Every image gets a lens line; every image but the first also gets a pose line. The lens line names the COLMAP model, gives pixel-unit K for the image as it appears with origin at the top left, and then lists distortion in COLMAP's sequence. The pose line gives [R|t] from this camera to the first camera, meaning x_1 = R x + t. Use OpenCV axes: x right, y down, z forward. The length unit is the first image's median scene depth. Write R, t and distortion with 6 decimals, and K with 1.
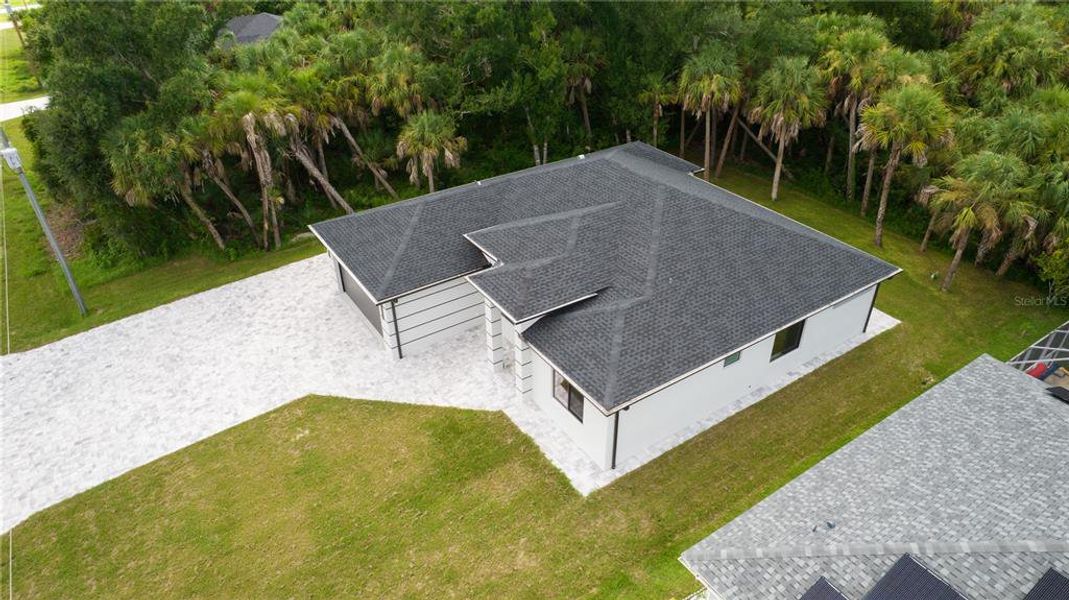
lens RADIAL K [[681.8, 0, 535.6], [0, 681.8, 305.8], [0, 0, 1]] dist [-0.075924, 0.069460]
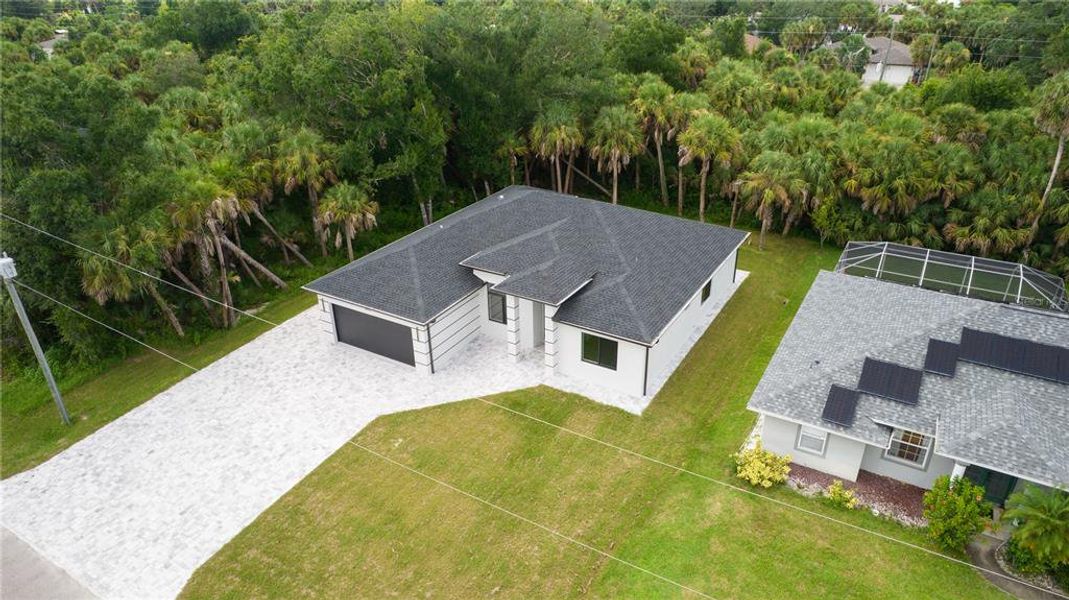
lens RADIAL K [[681.8, 0, 535.6], [0, 681.8, 305.8], [0, 0, 1]] dist [-0.075924, 0.069460]
pose [[0.905042, -0.198637, 0.376089, -0.363689], [0.238267, 0.969253, -0.061454, 0.062308], [-0.352318, 0.145228, 0.924544, -0.139150]]
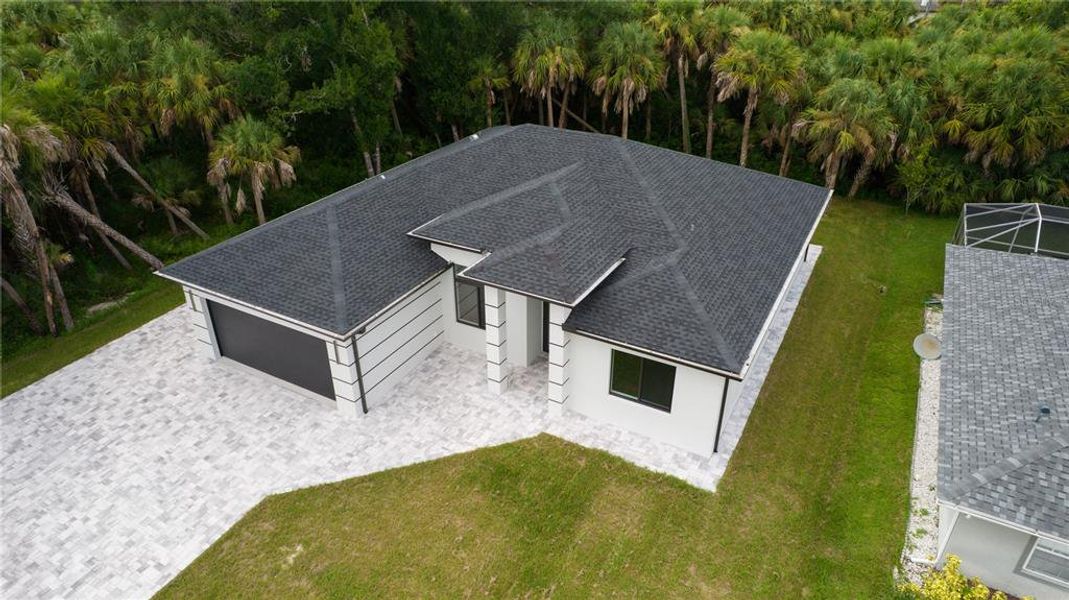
lens RADIAL K [[681.8, 0, 535.6], [0, 681.8, 305.8], [0, 0, 1]] dist [-0.075924, 0.069460]
pose [[0.888770, -0.217579, 0.403420, -0.241271], [0.242923, 0.969971, -0.012041, 0.015115], [-0.388686, 0.108702, 0.914936, 0.200211]]
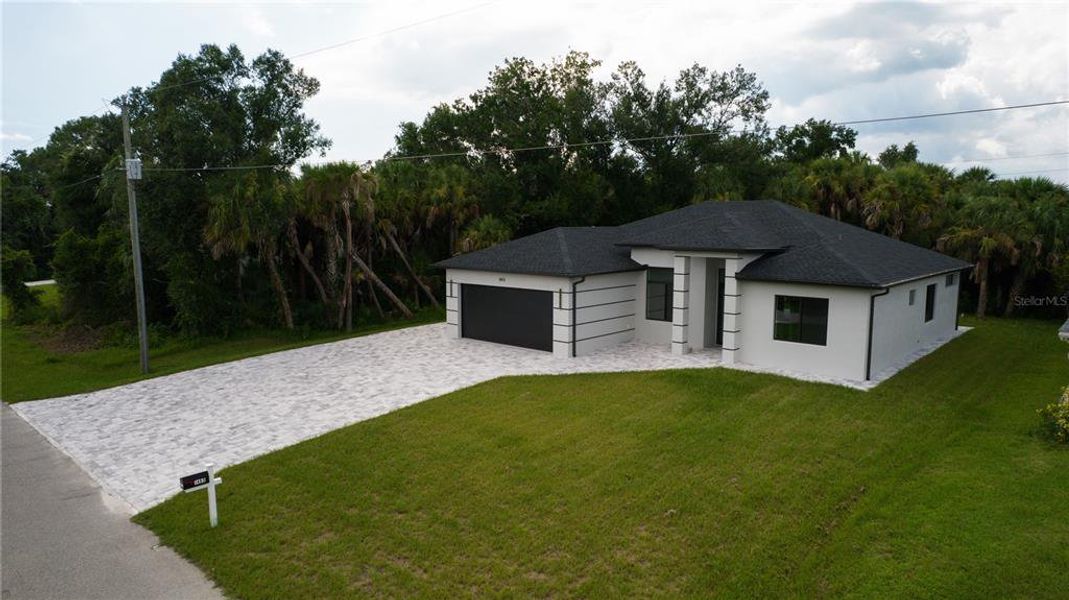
lens RADIAL K [[681.8, 0, 535.6], [0, 681.8, 305.8], [0, 0, 1]] dist [-0.075924, 0.069460]
pose [[0.970961, -0.022593, 0.238167, -0.372278], [0.123936, 0.899032, -0.419978, 0.315867], [-0.204631, 0.437300, 0.875725, 0.131594]]
